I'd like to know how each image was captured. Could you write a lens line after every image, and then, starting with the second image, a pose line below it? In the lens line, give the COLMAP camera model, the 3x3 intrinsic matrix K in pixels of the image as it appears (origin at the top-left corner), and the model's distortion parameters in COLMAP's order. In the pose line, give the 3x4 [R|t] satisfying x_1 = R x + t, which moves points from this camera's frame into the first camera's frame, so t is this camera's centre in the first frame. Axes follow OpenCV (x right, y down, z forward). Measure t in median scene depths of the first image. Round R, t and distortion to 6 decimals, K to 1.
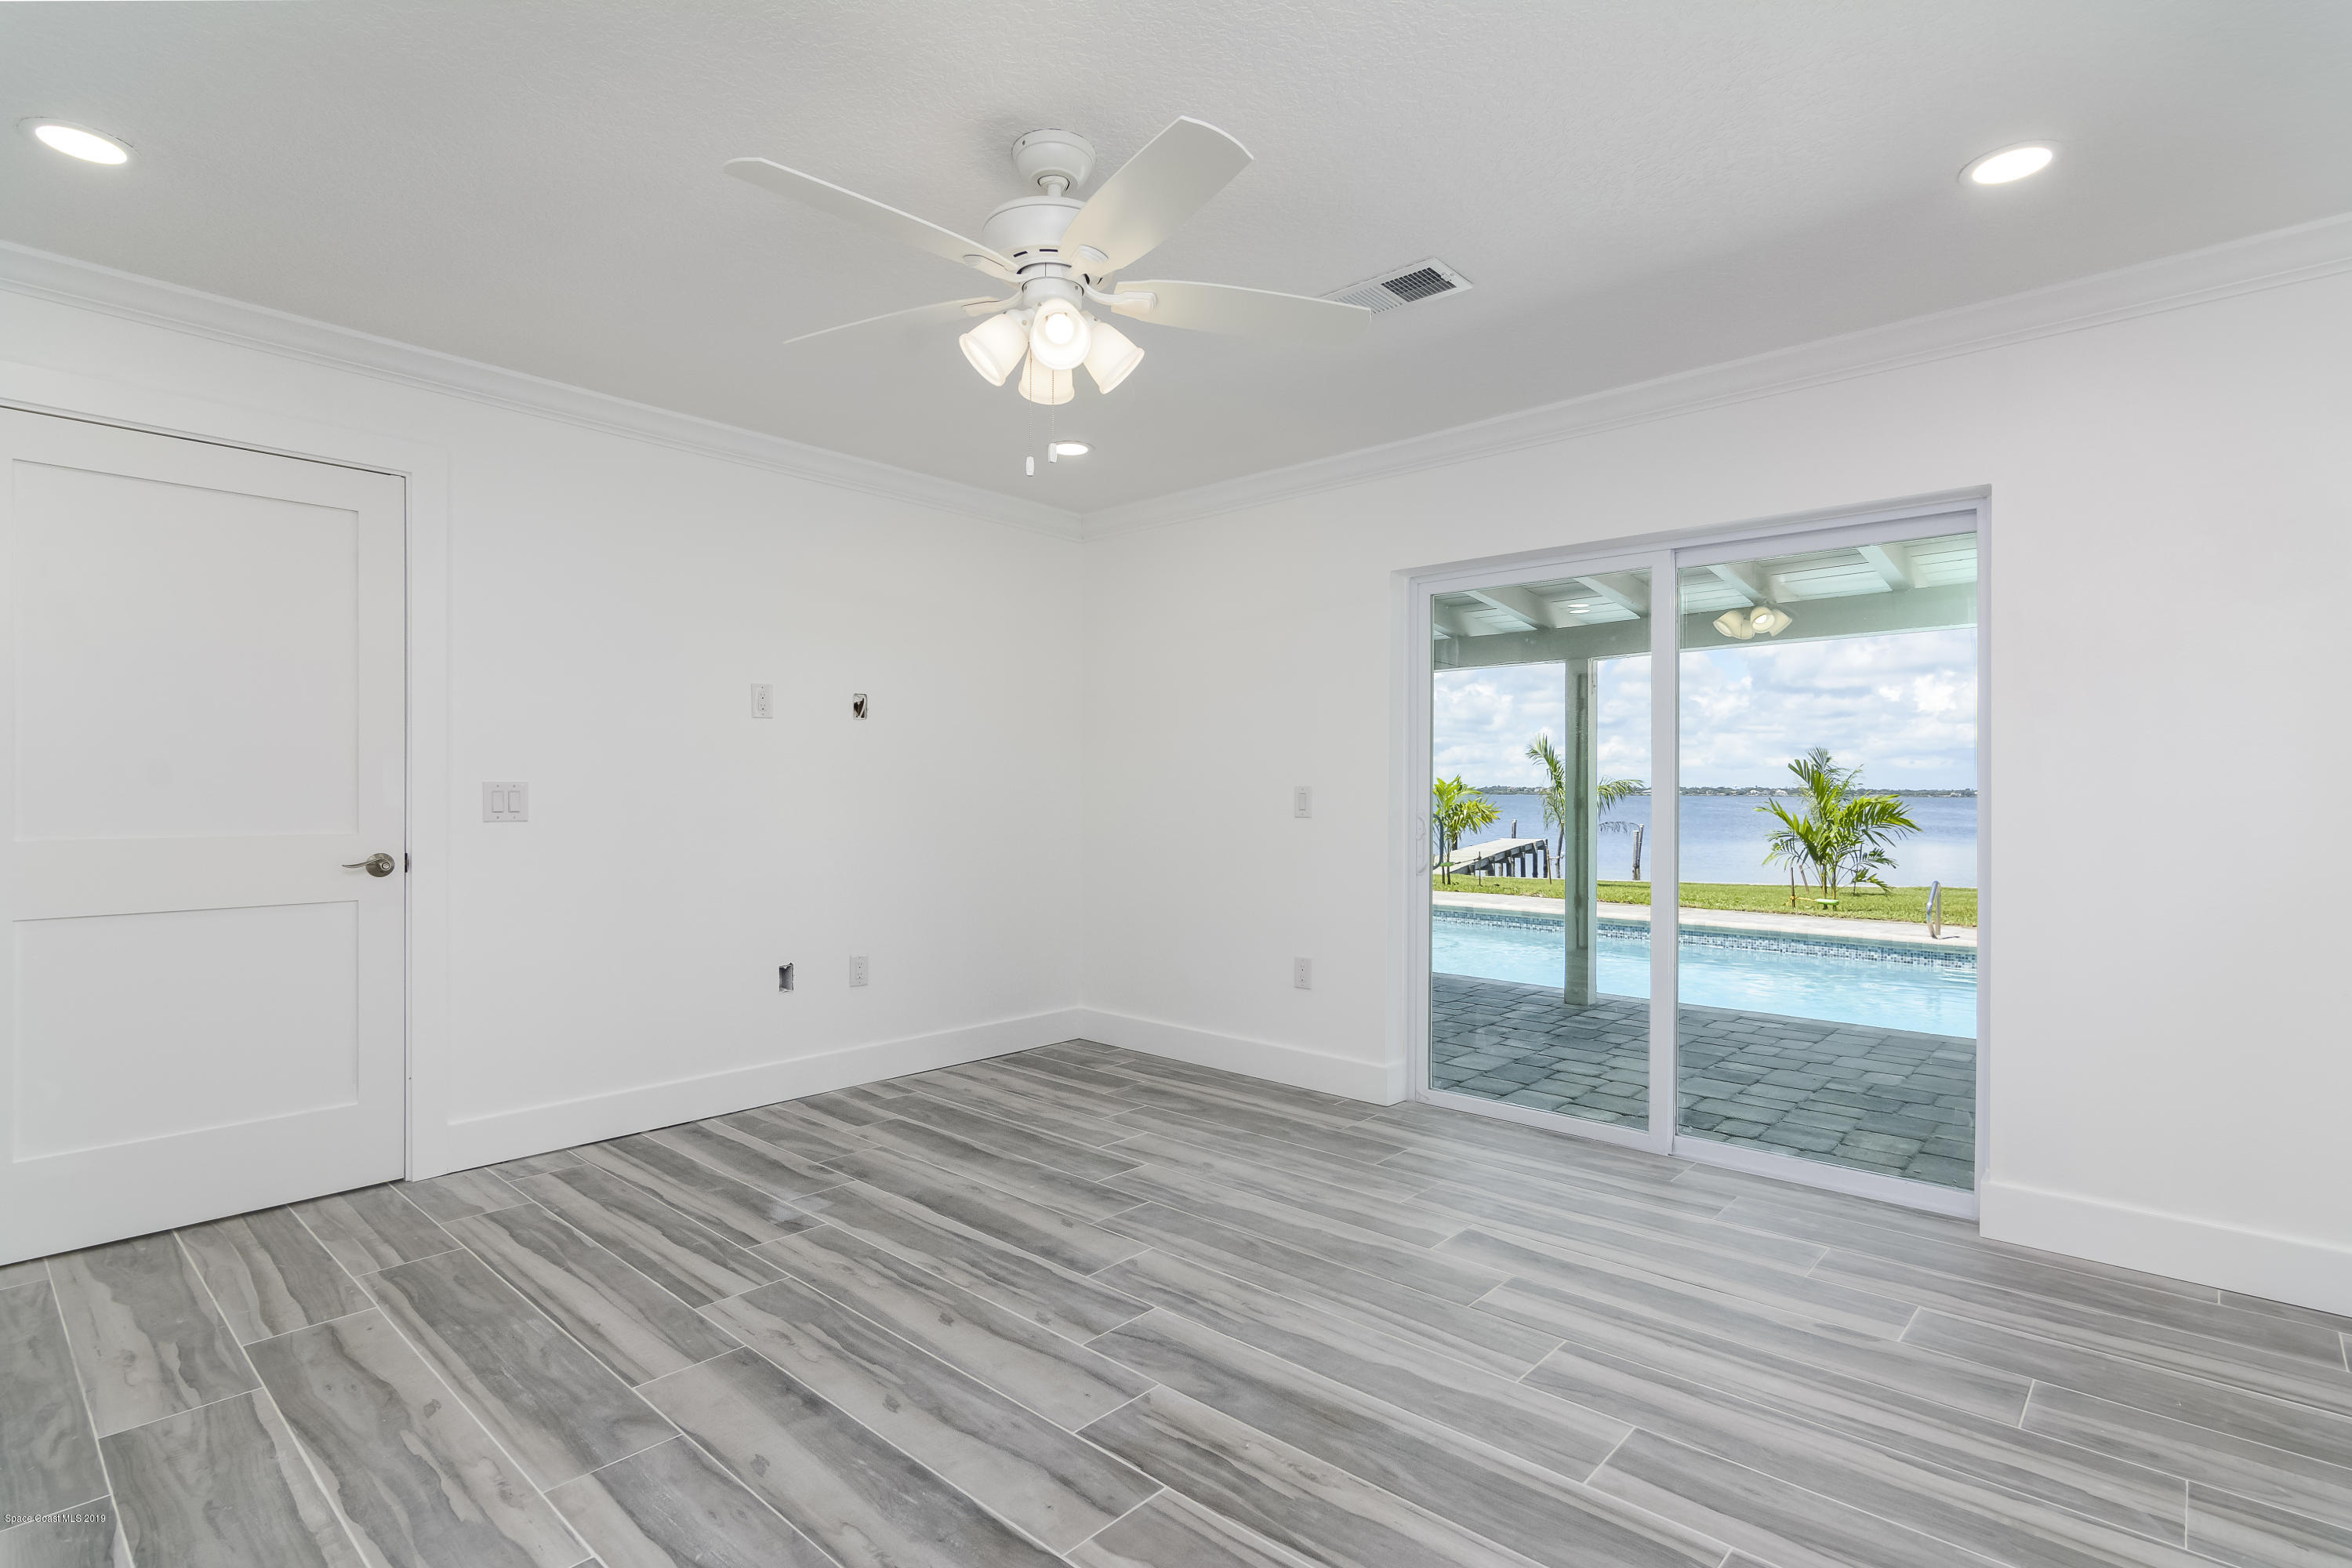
lens RADIAL K [[1126.8, 0, 1178.7], [0, 1126.8, 786.2], [0, 0, 1]] dist [-0.000483, 0.001326]
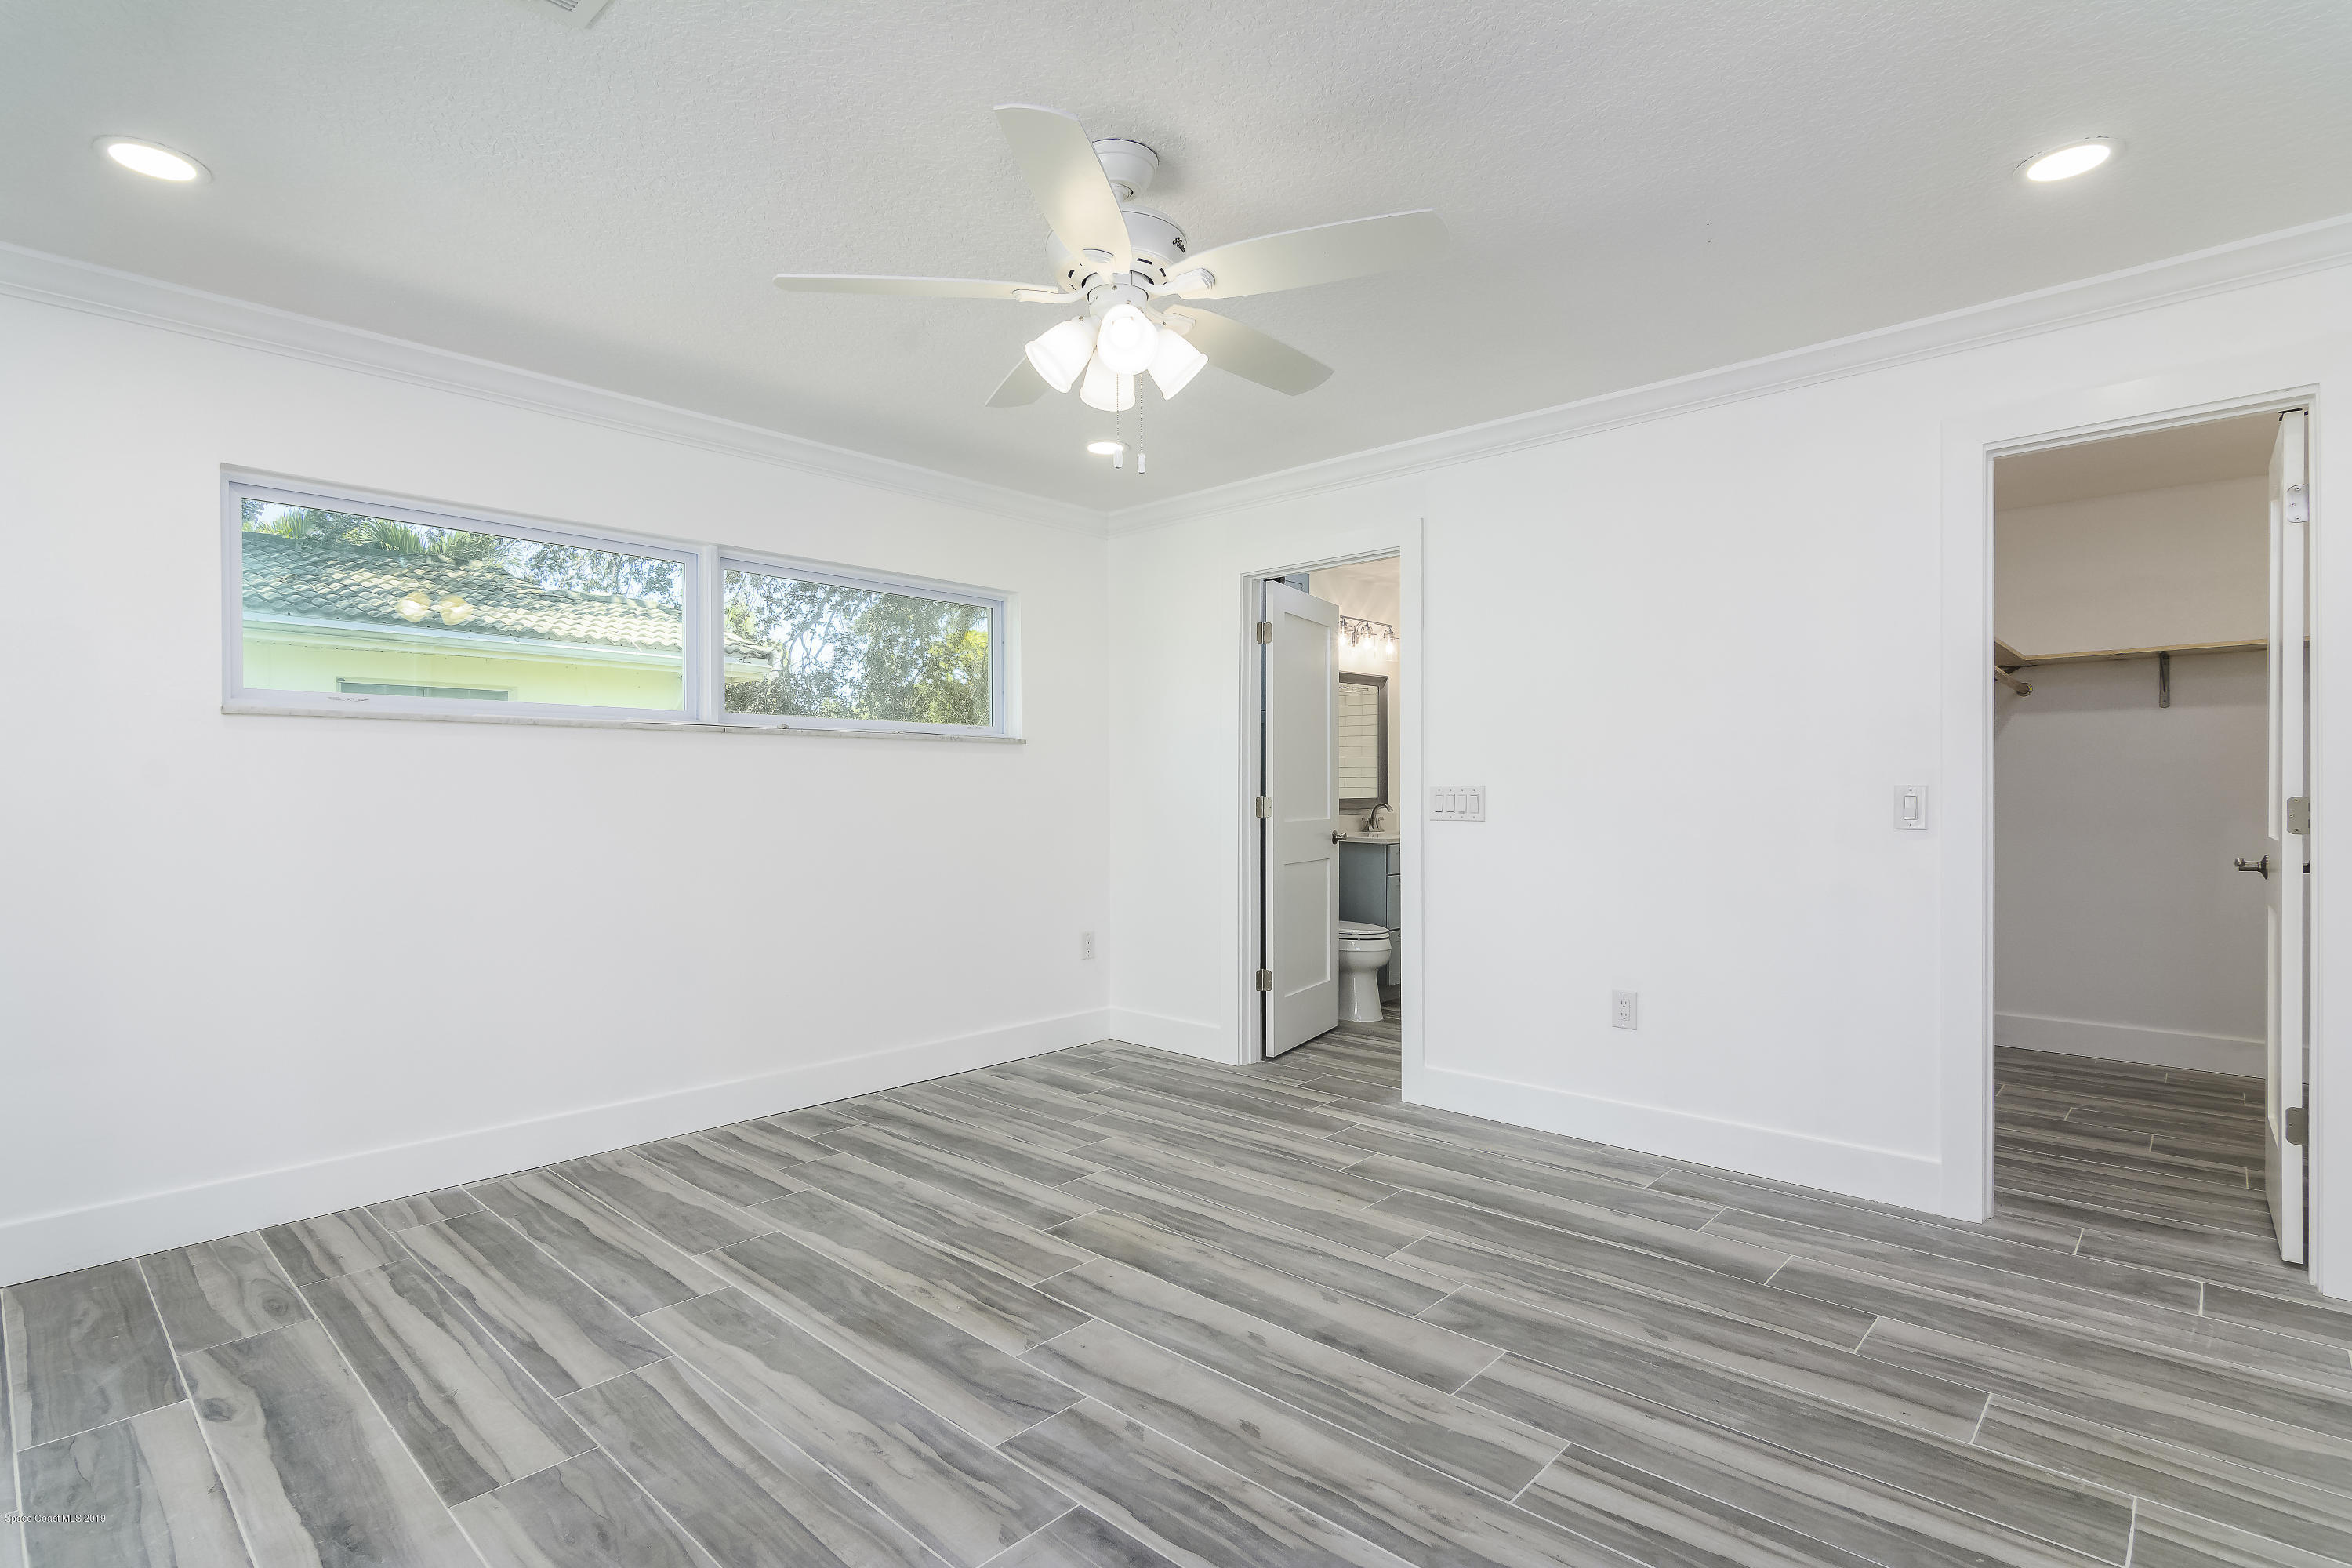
lens RADIAL K [[1126.8, 0, 1174.5], [0, 1126.8, 791.7], [0, 0, 1]] dist [-0.000483, 0.001326]
pose [[-0.999902, -0.001717, 0.013902, -0.174794], [-0.001768, 0.999992, -0.003608, 0.005650], [-0.013896, -0.003632, -0.999897, 1.992616]]
